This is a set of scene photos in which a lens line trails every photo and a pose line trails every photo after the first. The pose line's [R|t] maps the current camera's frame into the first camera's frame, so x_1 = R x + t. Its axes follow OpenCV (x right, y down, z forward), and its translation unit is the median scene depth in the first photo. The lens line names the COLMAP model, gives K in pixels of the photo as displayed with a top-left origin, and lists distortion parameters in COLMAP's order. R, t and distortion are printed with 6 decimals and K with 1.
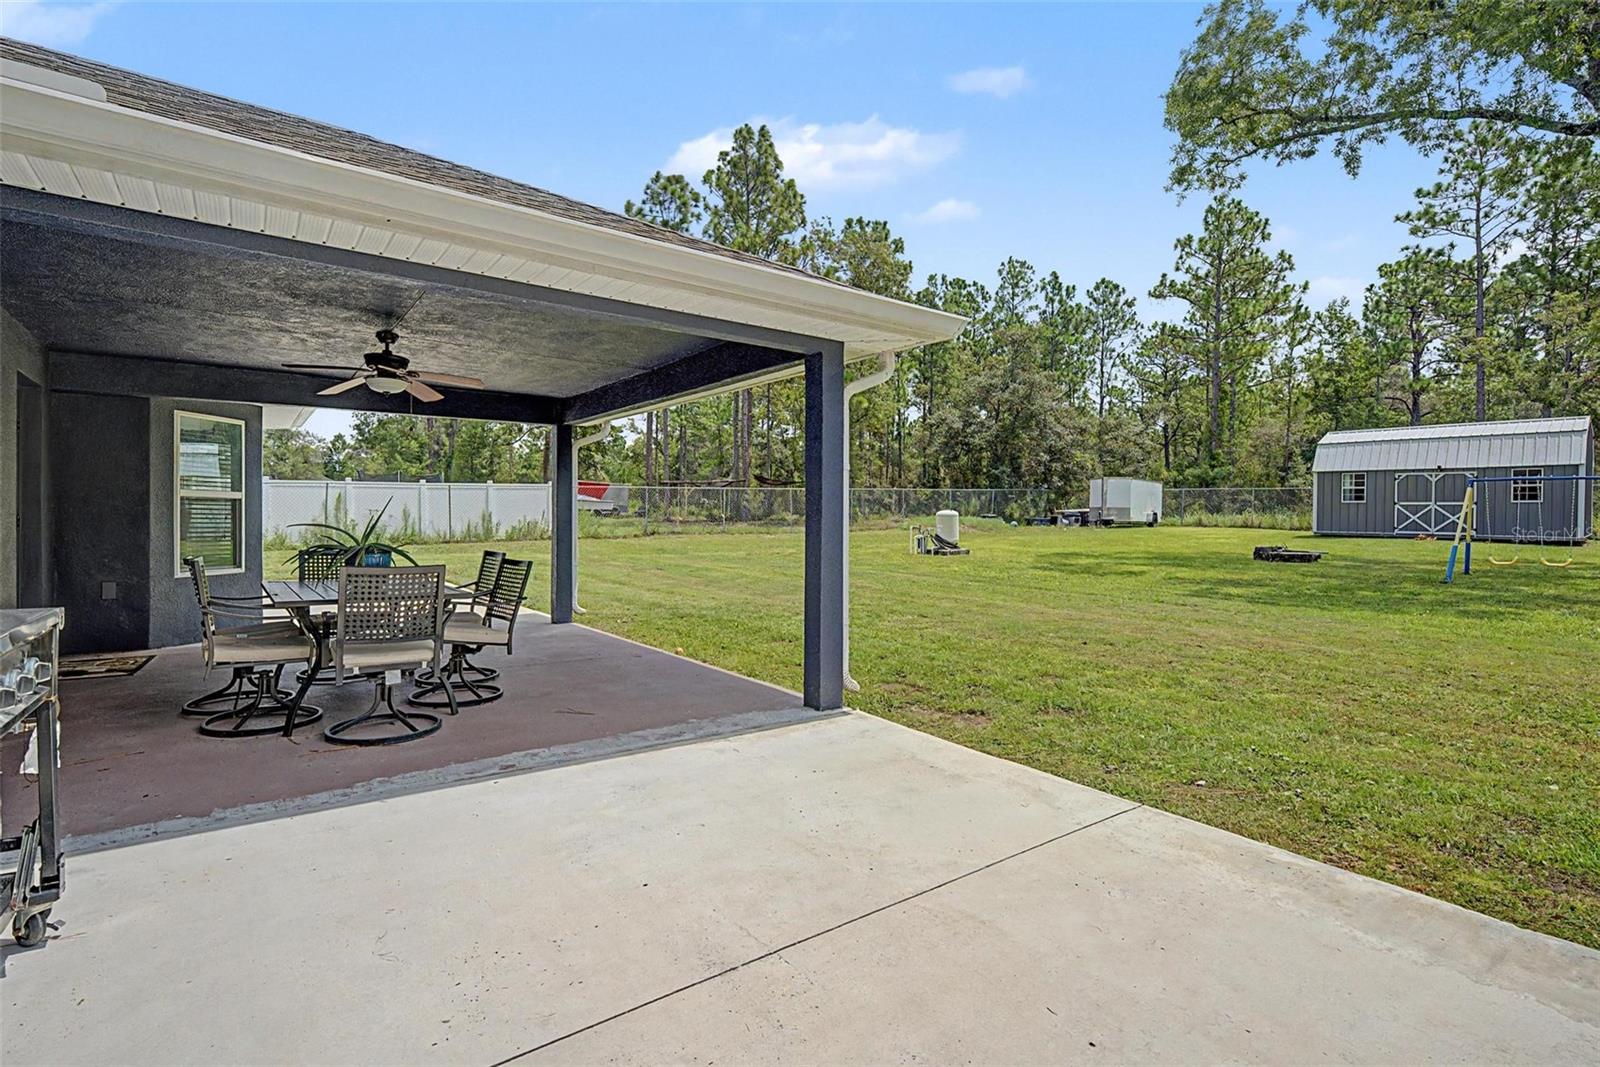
lens RADIAL K [[737.7, 0, 799.5], [0, 737.7, 522.5], [0, 0, 1]] dist [-0.002291, 0.000105]
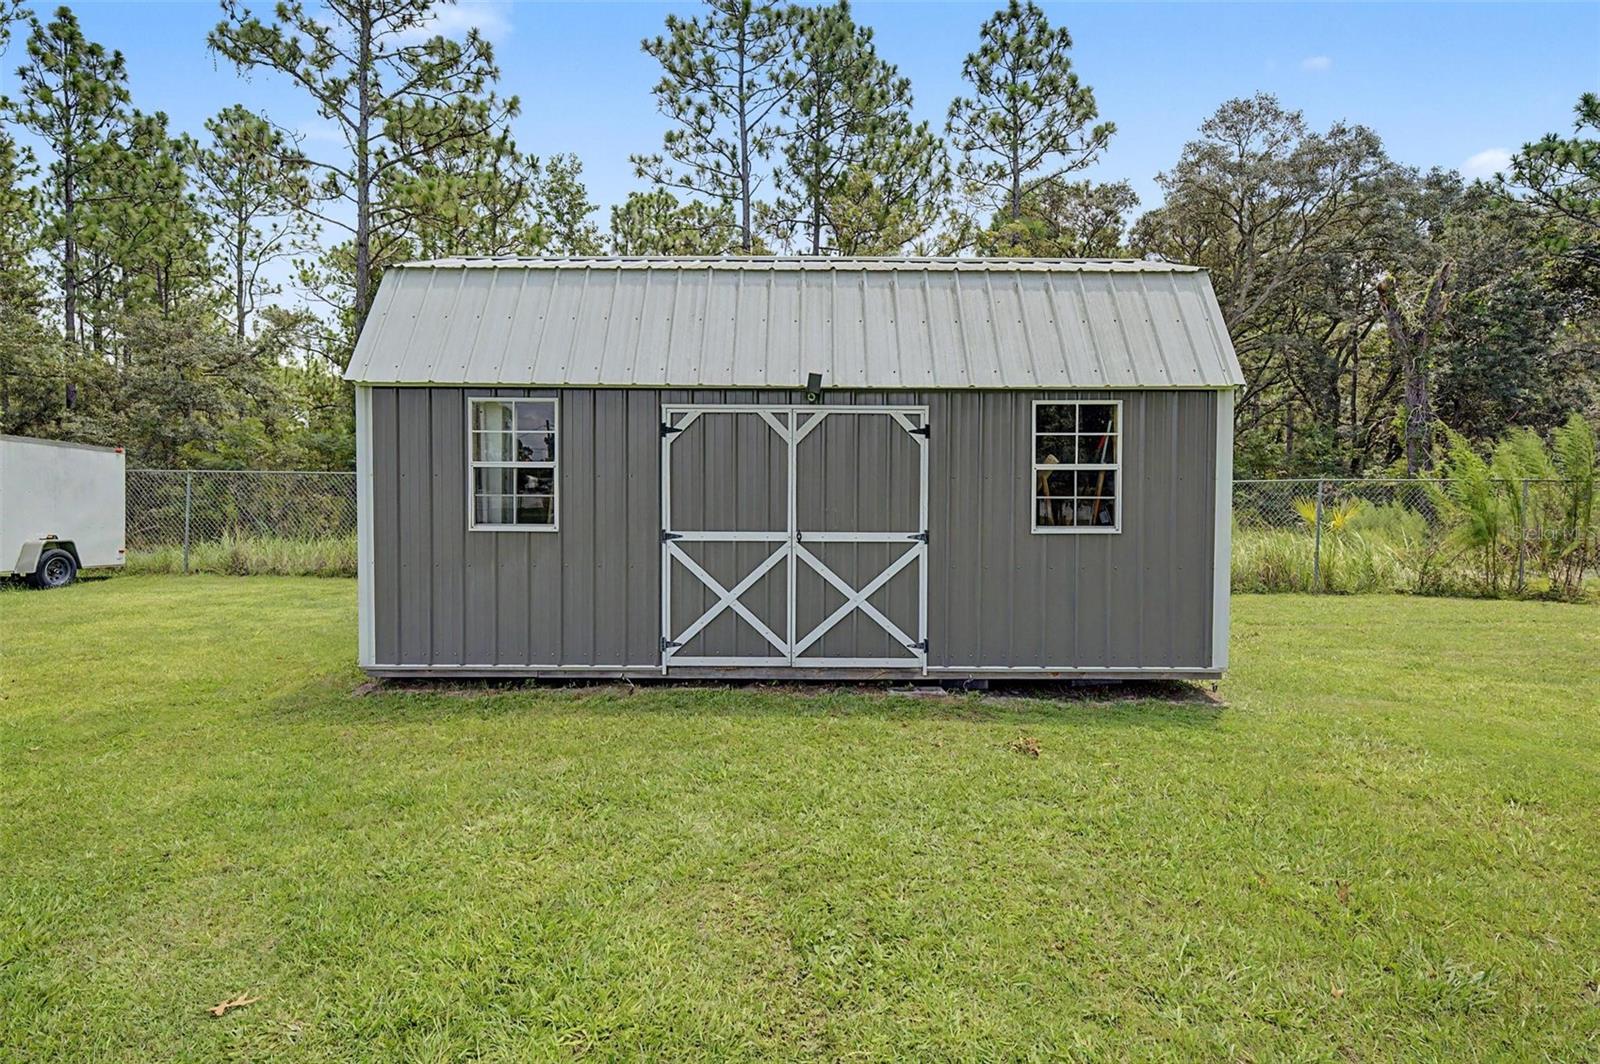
lens RADIAL K [[758.7, 0, 791.3], [0, 758.7, 511.7], [0, 0, 1]] dist [-0.000408, 0.000001]
pose [[0.646589, -0.010404, 0.762768, 0.627008], [0.015843, 0.999874, 0.000208, -0.031588], [-0.762674, 0.011950, 0.646672, 0.783036]]
